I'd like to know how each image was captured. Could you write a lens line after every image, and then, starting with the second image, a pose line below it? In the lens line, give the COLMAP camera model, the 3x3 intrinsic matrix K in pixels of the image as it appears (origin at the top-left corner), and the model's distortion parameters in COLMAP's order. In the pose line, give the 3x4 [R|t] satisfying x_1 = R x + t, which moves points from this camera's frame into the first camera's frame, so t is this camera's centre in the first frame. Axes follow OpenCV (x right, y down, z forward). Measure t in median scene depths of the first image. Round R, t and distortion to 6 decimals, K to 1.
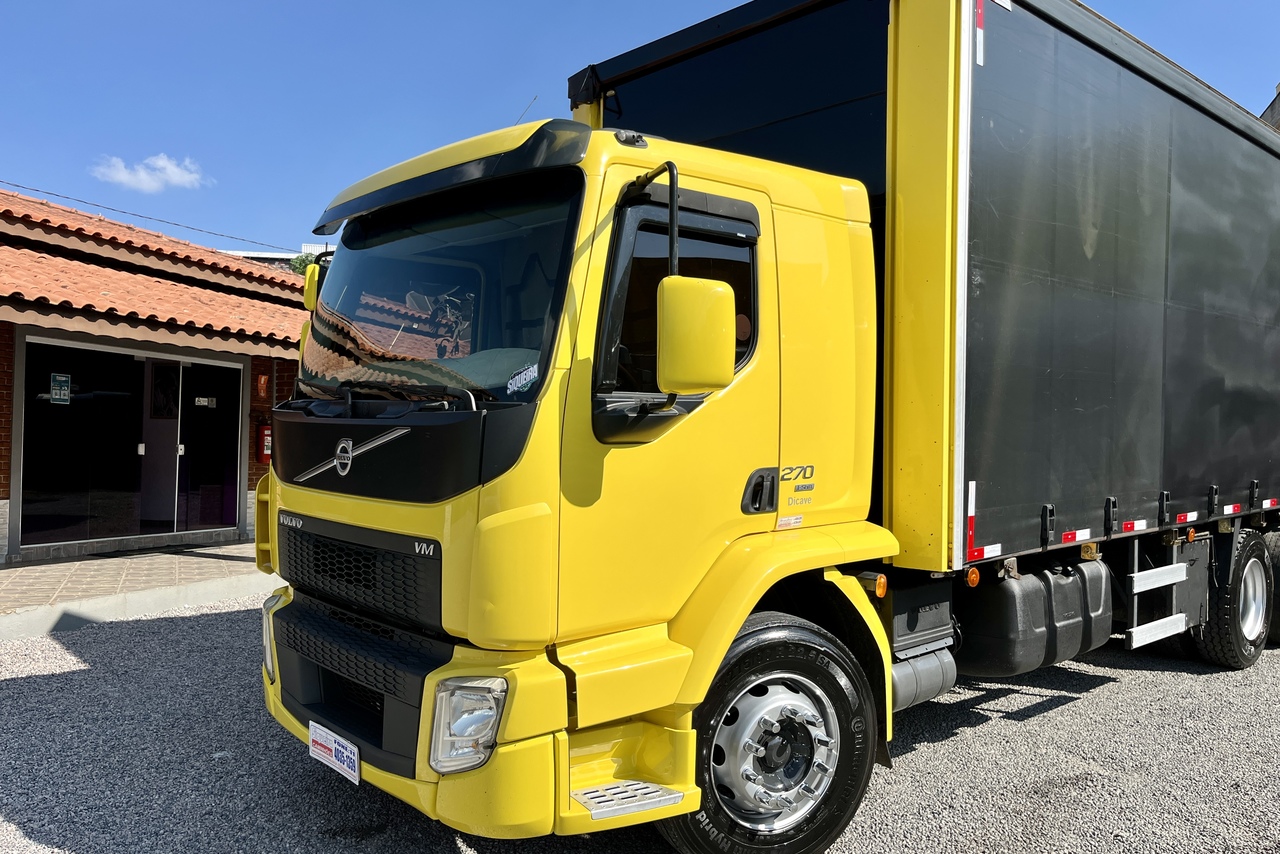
lens RADIAL K [[992.1, 0, 640.0], [0, 992.1, 427.0], [0, 0, 1]] dist [-0.001507, -0.001323]
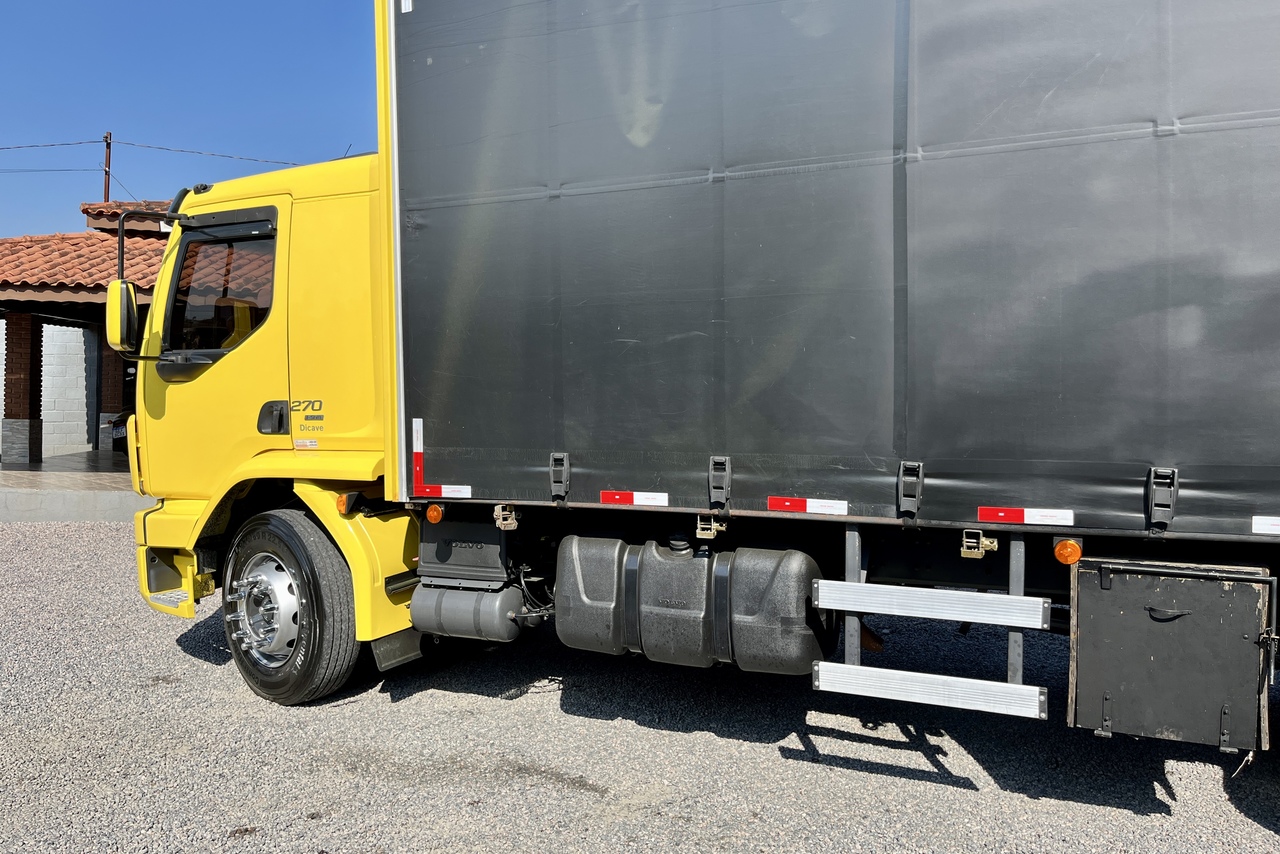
lens RADIAL K [[960.9, 0, 640.0], [0, 960.9, 427.0], [0, 0, 1]] dist [0.036457, -0.002340]
pose [[0.415049, 0.019899, -0.909581, 1.471224], [-0.007632, 0.999802, 0.018390, 0.047294], [0.909767, -0.000691, 0.415119, 0.870553]]
